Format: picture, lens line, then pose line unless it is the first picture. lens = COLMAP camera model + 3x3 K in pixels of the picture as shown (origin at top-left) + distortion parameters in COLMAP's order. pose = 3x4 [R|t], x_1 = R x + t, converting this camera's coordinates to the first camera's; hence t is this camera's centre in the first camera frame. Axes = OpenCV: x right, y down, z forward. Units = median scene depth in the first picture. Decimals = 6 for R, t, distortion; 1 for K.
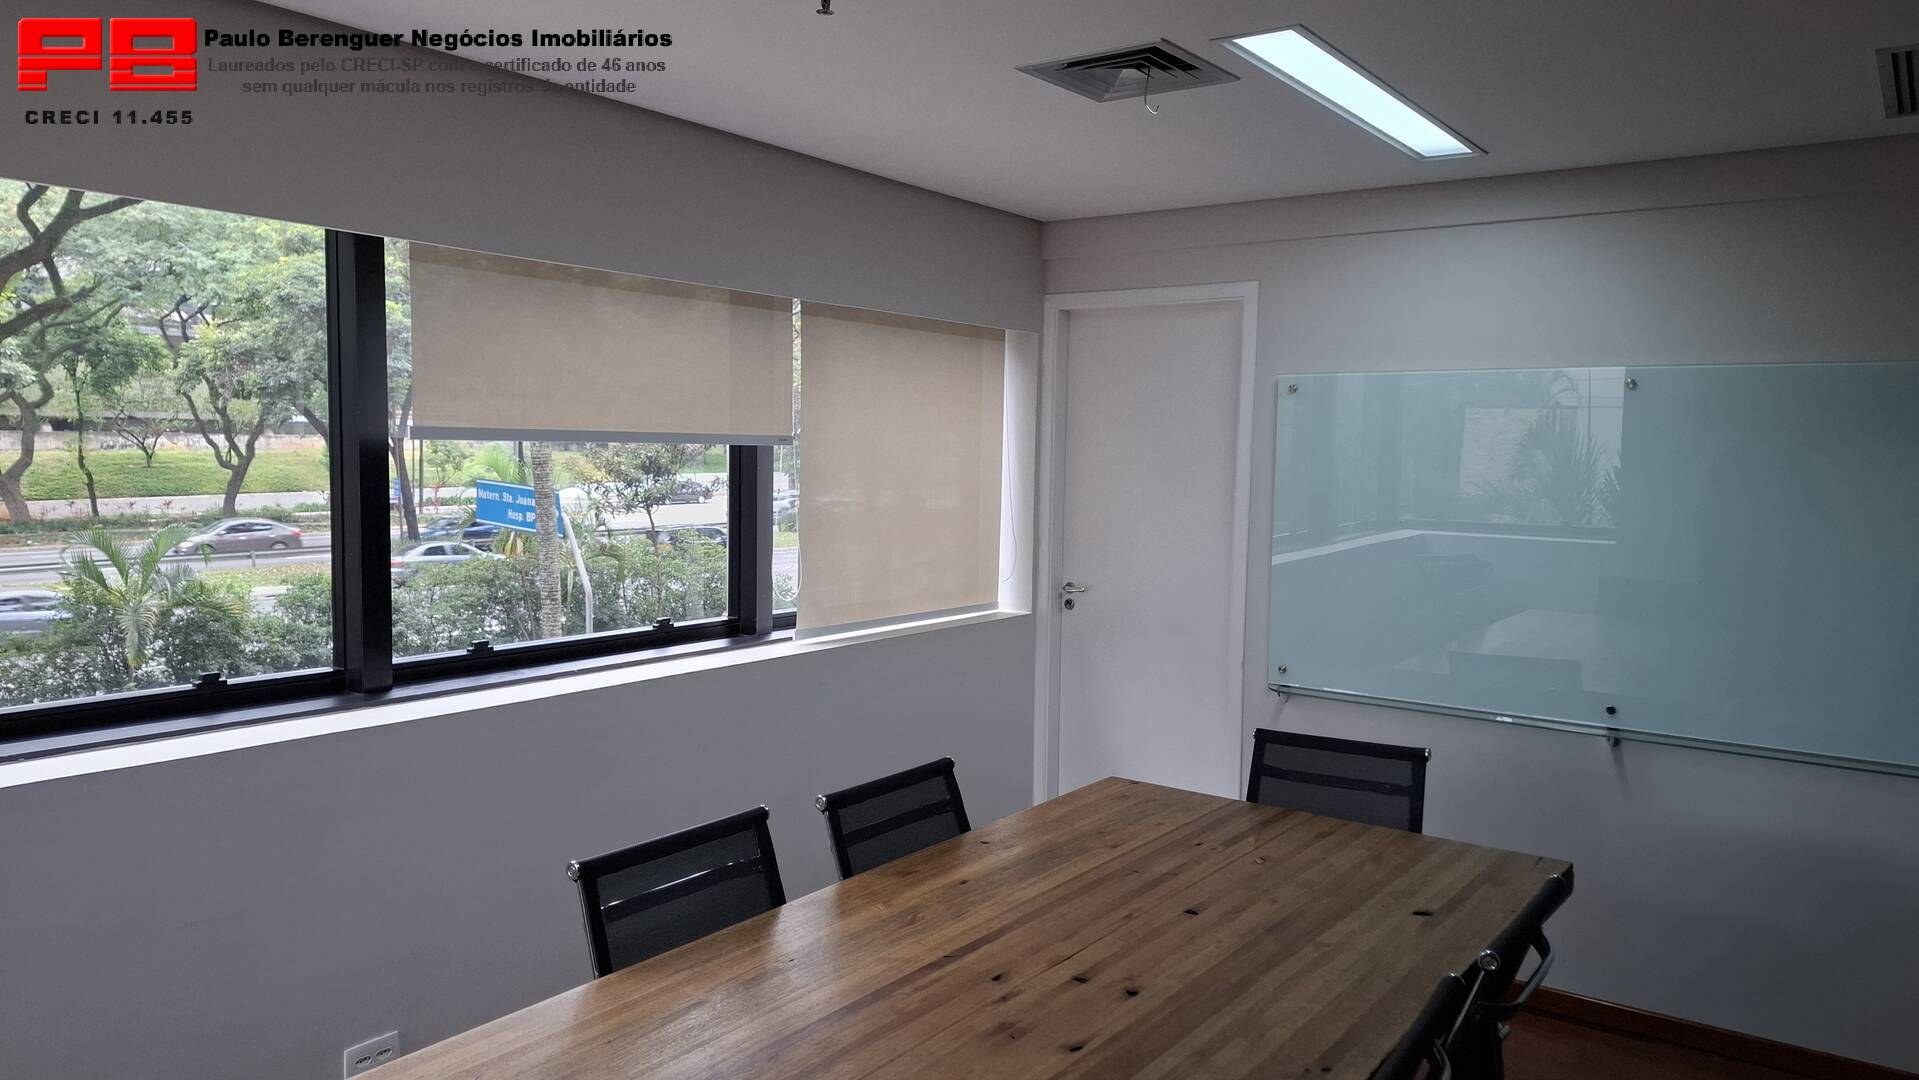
lens RADIAL K [[1323.3, 0, 950.7], [0, 1323.3, 566.2], [0, 0, 1]] dist [0.090893, -0.104477]
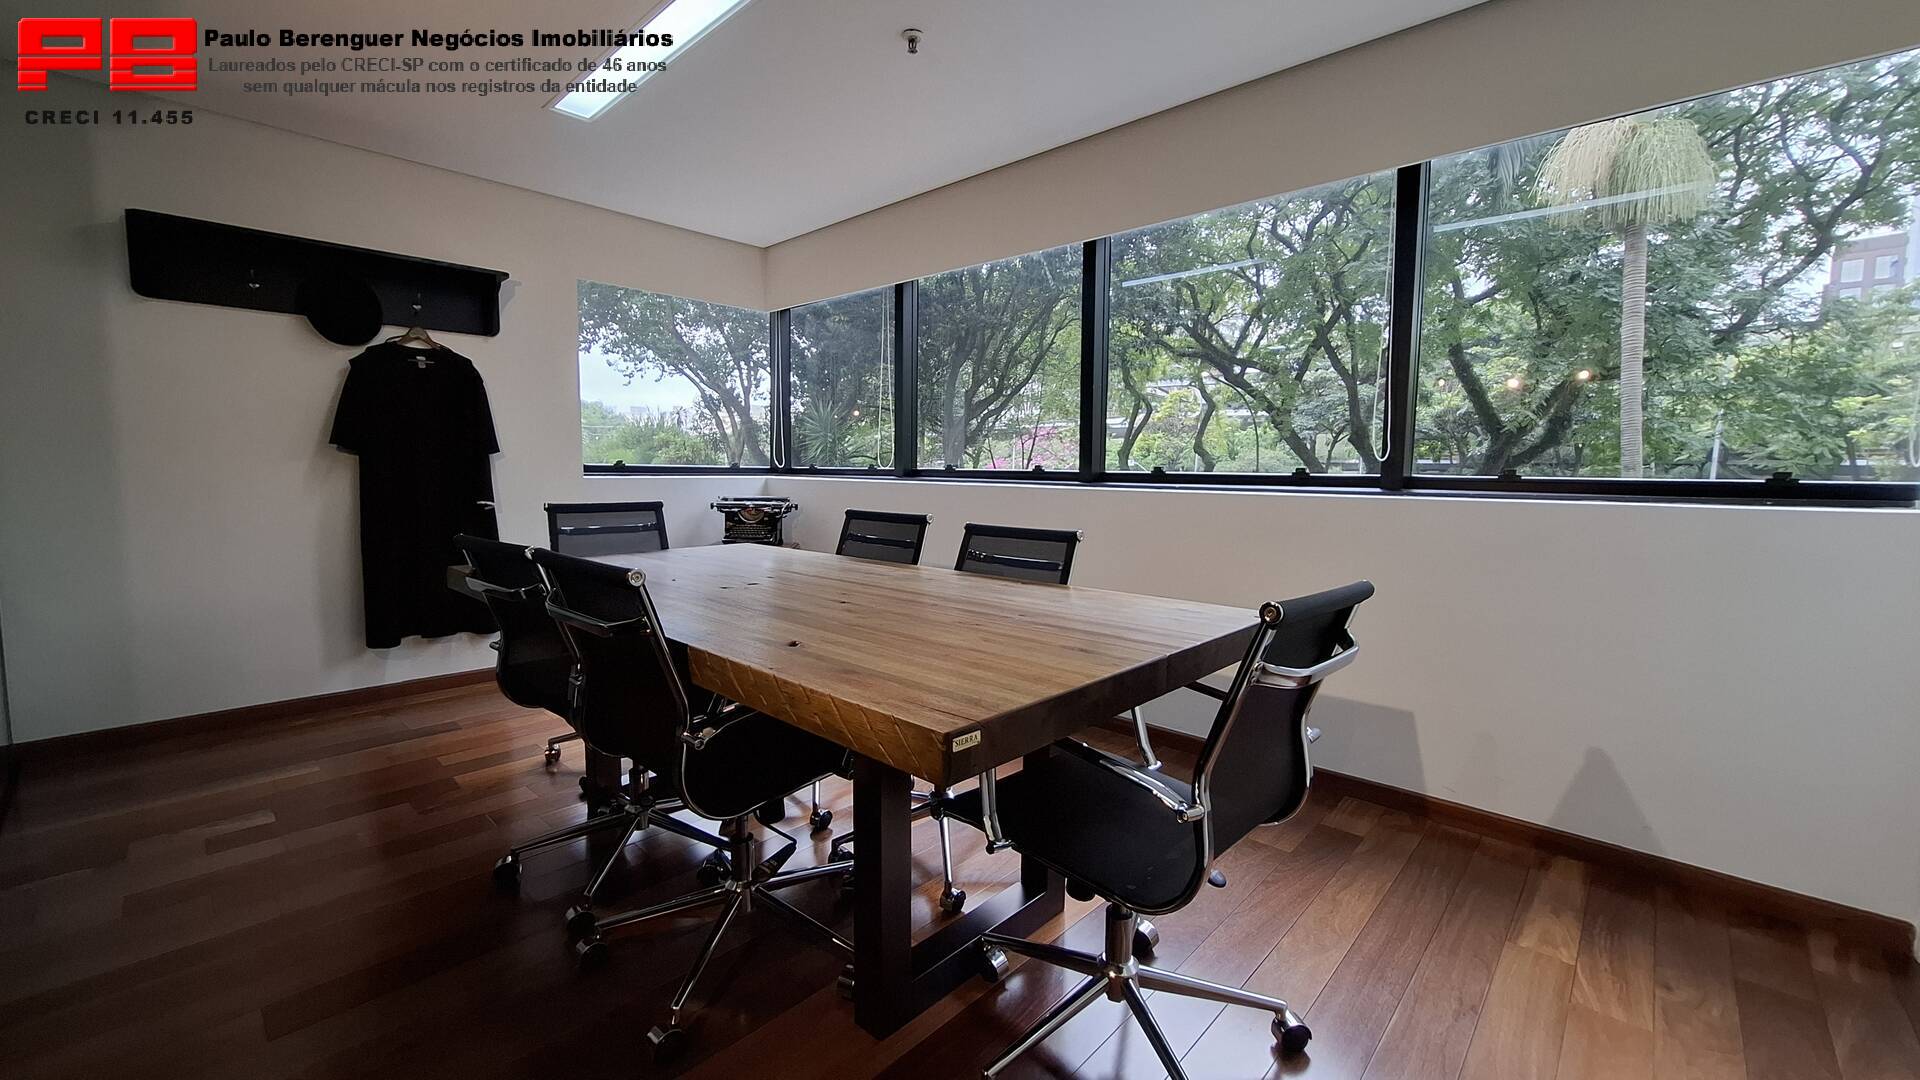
lens RADIAL K [[754.4, 0, 954.4], [0, 754.4, 533.4], [0, 0, 1]] dist [-0.011244, 0.002810]
pose [[-0.117013, 0.063482, -0.991099, 0.692602], [-0.104695, 0.991606, 0.075875, 0.099746], [0.987597, 0.112641, -0.109385, 0.922298]]
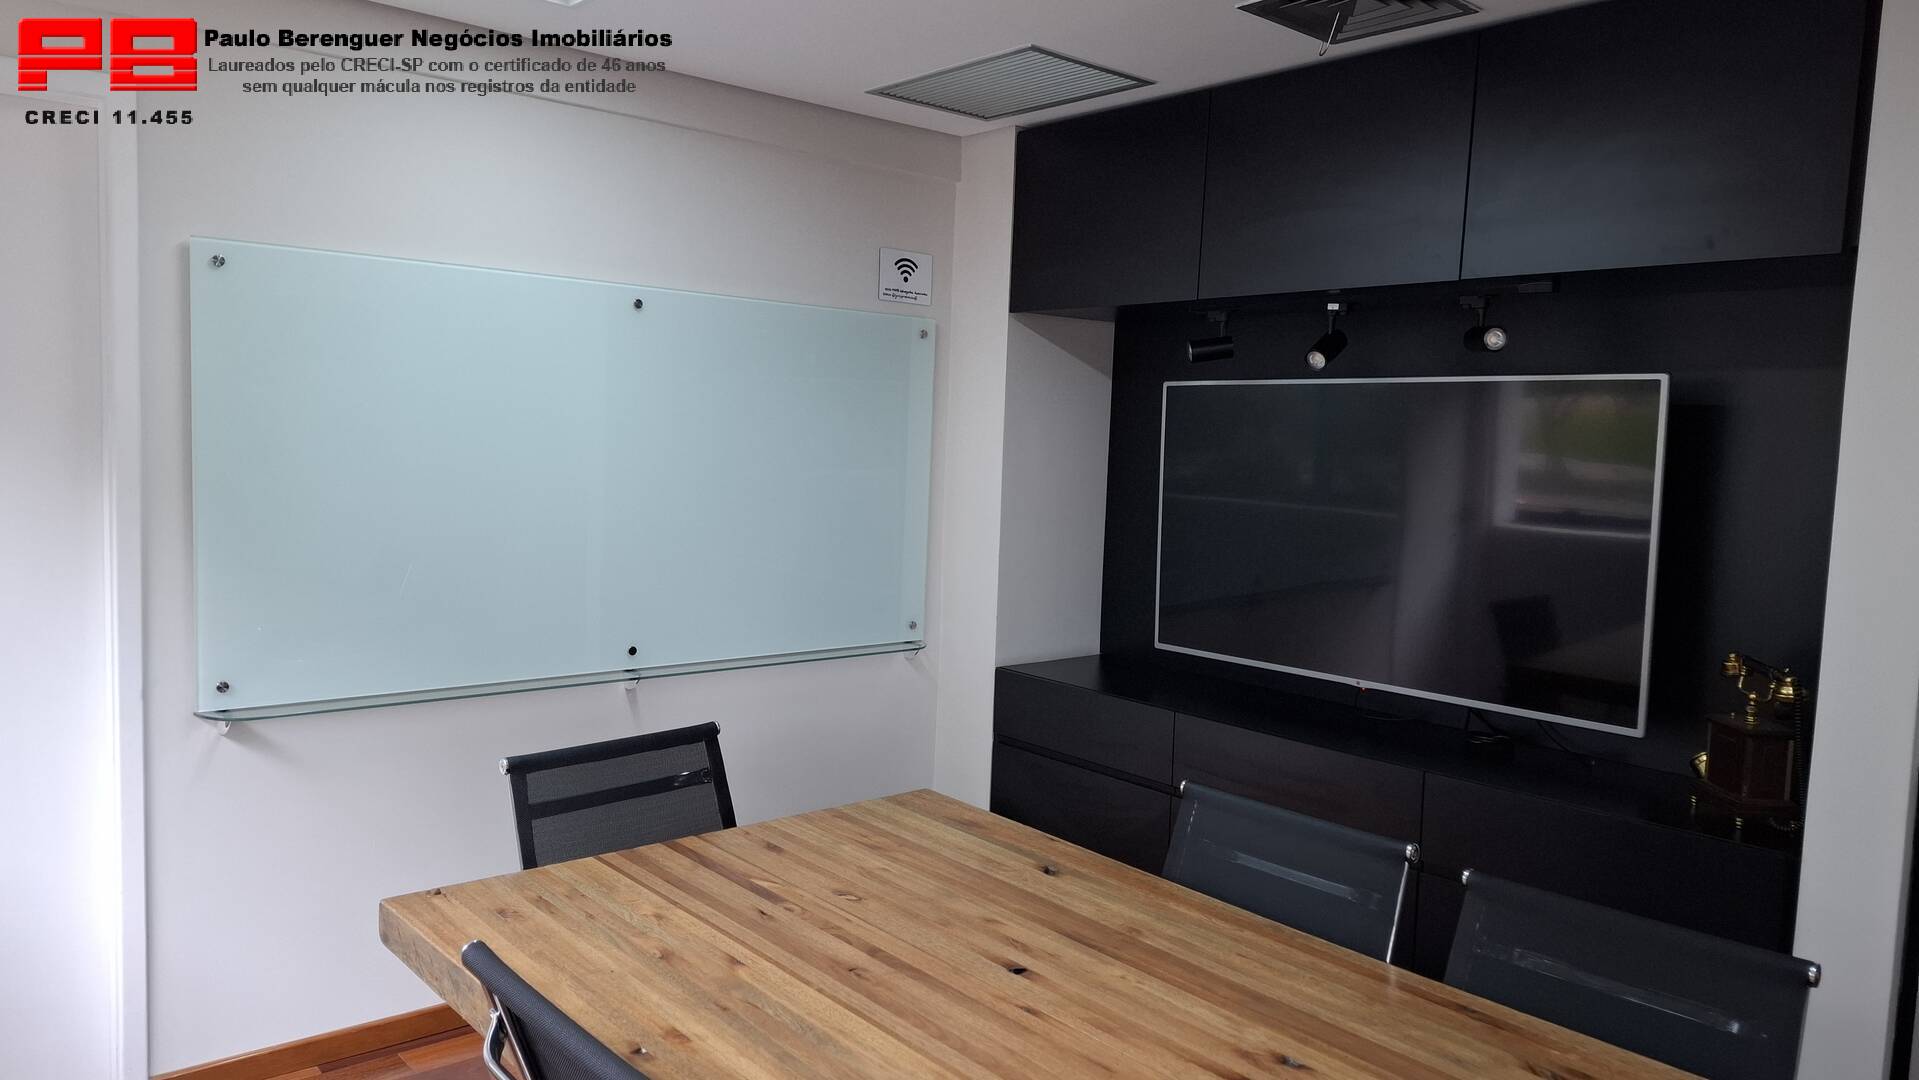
lens RADIAL K [[1323.3, 0, 949.1], [0, 1323.3, 547.3], [0, 0, 1]] dist [0.090893, -0.104477]
pose [[0.230257, -0.094974, 0.968484, -0.427351], [0.056981, 0.994834, 0.084010, -0.037470], [-0.971460, 0.035841, 0.234479, 0.667554]]
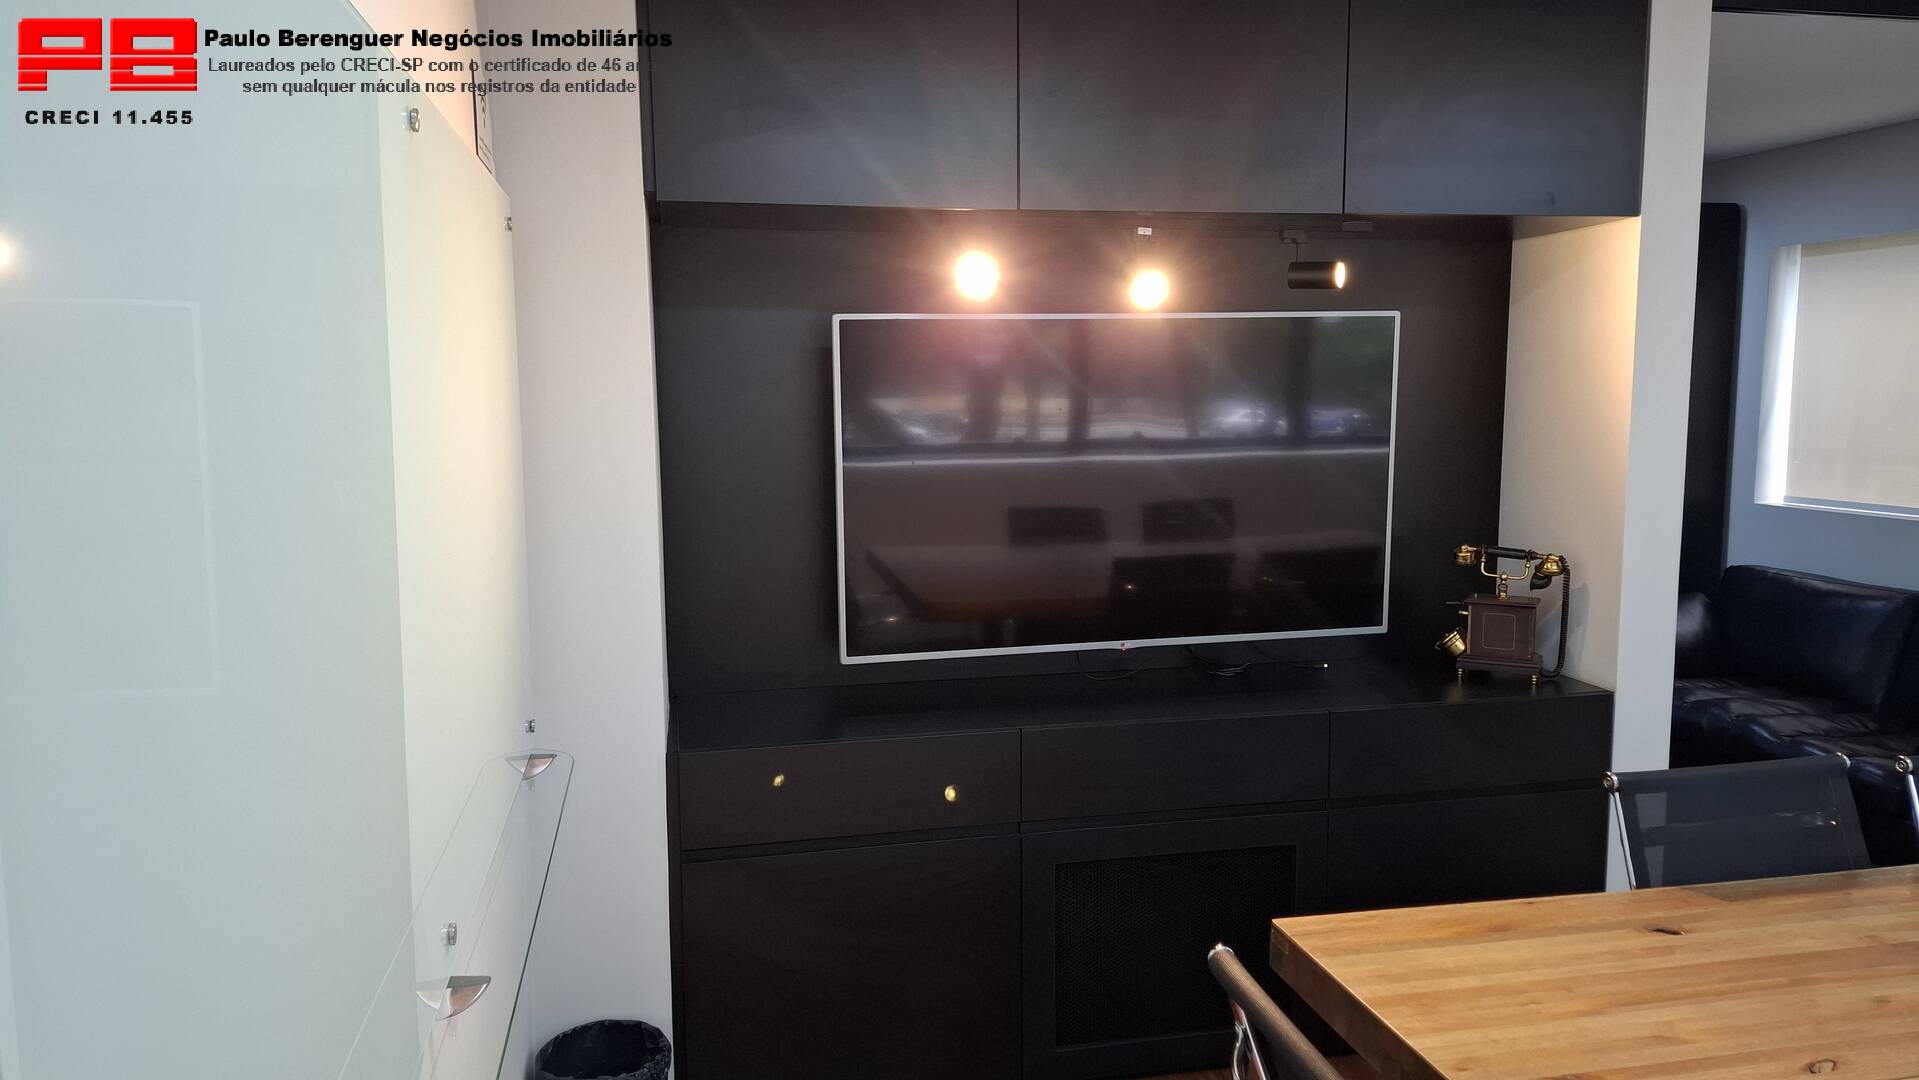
lens RADIAL K [[1323.3, 0, 956.0], [0, 1323.3, 547.6], [0, 0, 1]] dist [0.090893, -0.104477]
pose [[-0.751042, -0.093799, 0.653558, 0.140052], [0.054308, 0.977727, 0.202733, -0.098881], [-0.658017, 0.187754, -0.729220, 1.401421]]
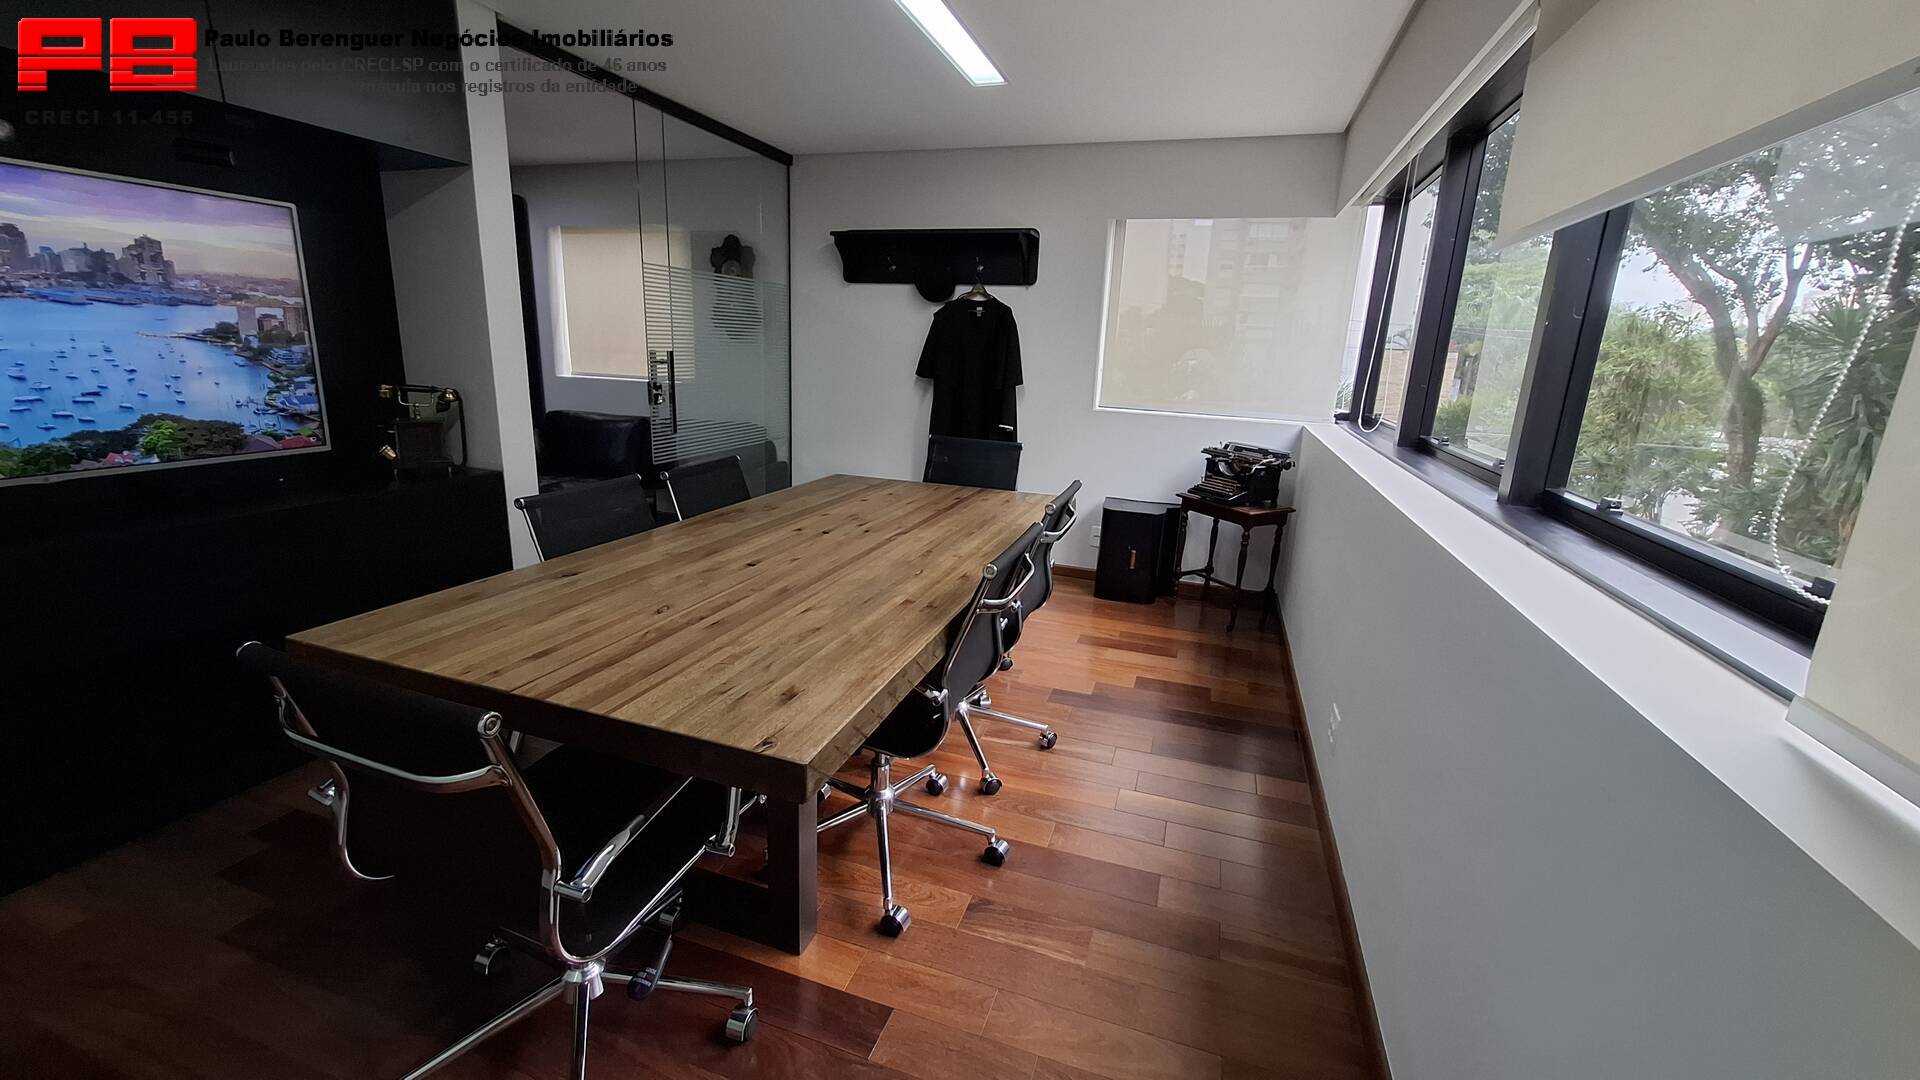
lens RADIAL K [[754.4, 0, 956.2], [0, 754.4, 535.7], [0, 0, 1]] dist [-0.011244, 0.002810]
pose [[-0.950883, 0.017436, -0.309059, 0.172288], [-0.087018, 0.943096, 0.320933, -0.035581], [0.297068, 0.332063, -0.895257, 1.389279]]
